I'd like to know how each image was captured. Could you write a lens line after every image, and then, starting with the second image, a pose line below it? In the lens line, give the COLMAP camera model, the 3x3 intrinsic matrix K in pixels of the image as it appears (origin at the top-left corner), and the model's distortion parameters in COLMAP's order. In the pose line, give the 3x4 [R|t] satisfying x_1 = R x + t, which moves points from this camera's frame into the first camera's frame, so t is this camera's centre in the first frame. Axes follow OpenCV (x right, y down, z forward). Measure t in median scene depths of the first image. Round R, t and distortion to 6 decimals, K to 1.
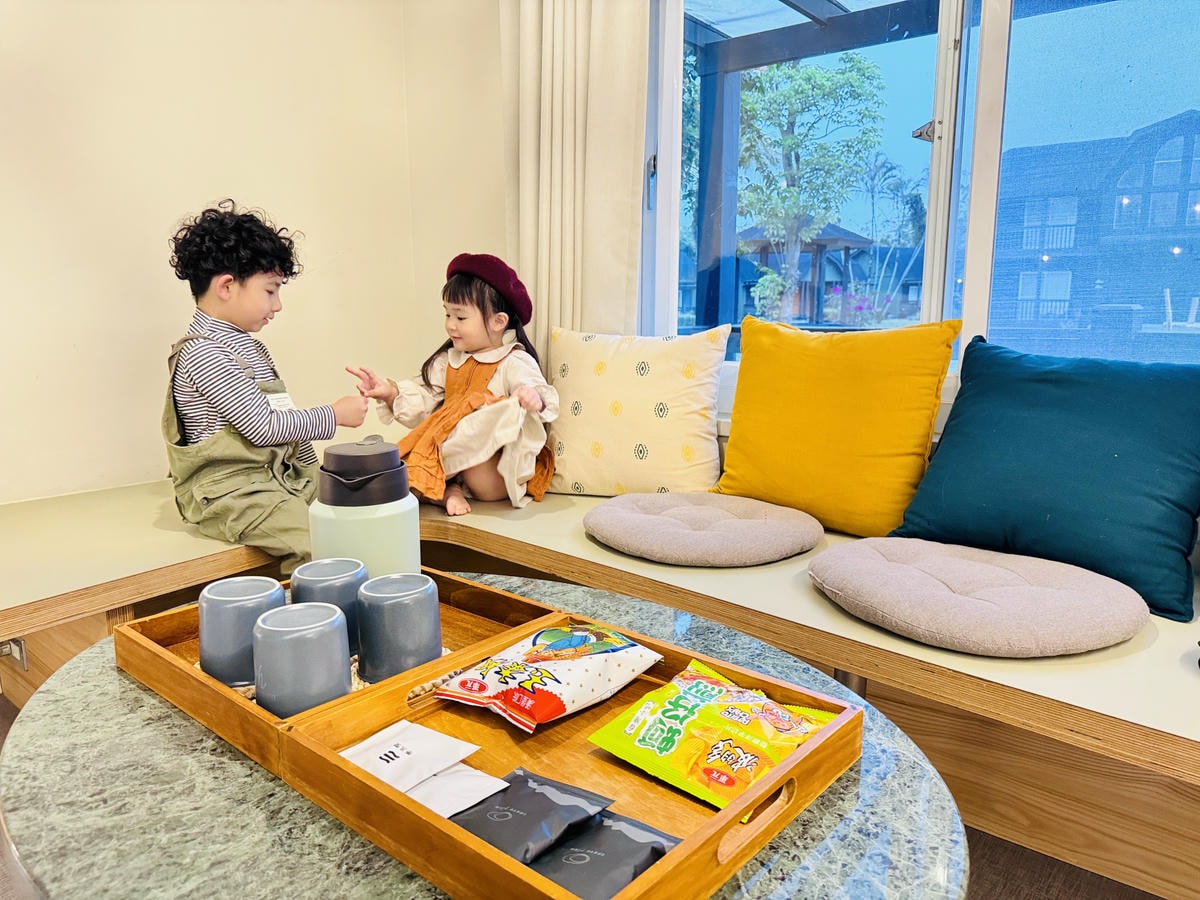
lens RADIAL K [[861.3, 0, 598.0], [0, 861.3, 448.3], [0, 0, 1]] dist [0.043741, -0.057094]
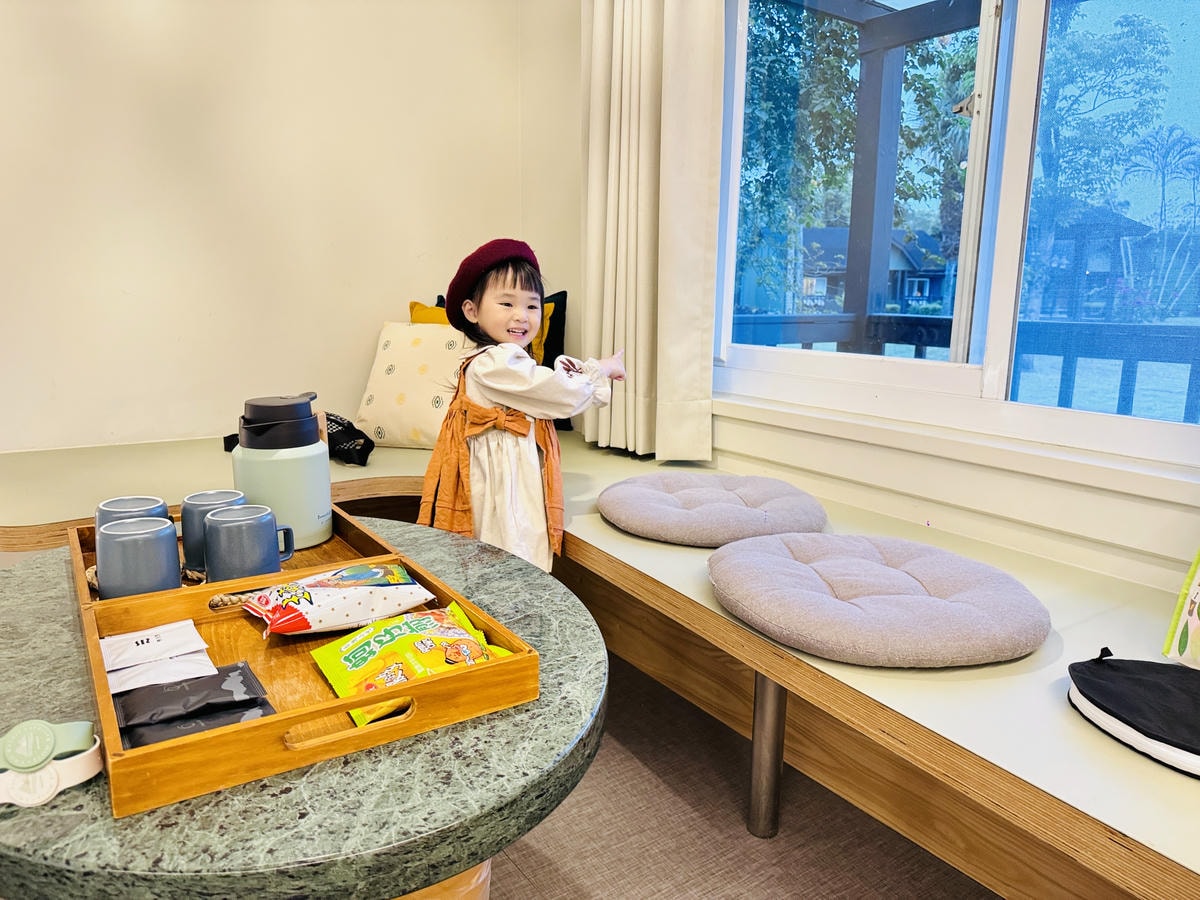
lens RADIAL K [[861.3, 0, 603.3], [0, 861.3, 444.9], [0, 0, 1]] dist [0.043741, -0.057094]
pose [[0.959193, 0.064017, -0.275409, 0.352048], [-0.061684, 0.997949, 0.017135, 0.007790], [0.275941, 0.000553, 0.961175, -0.007087]]
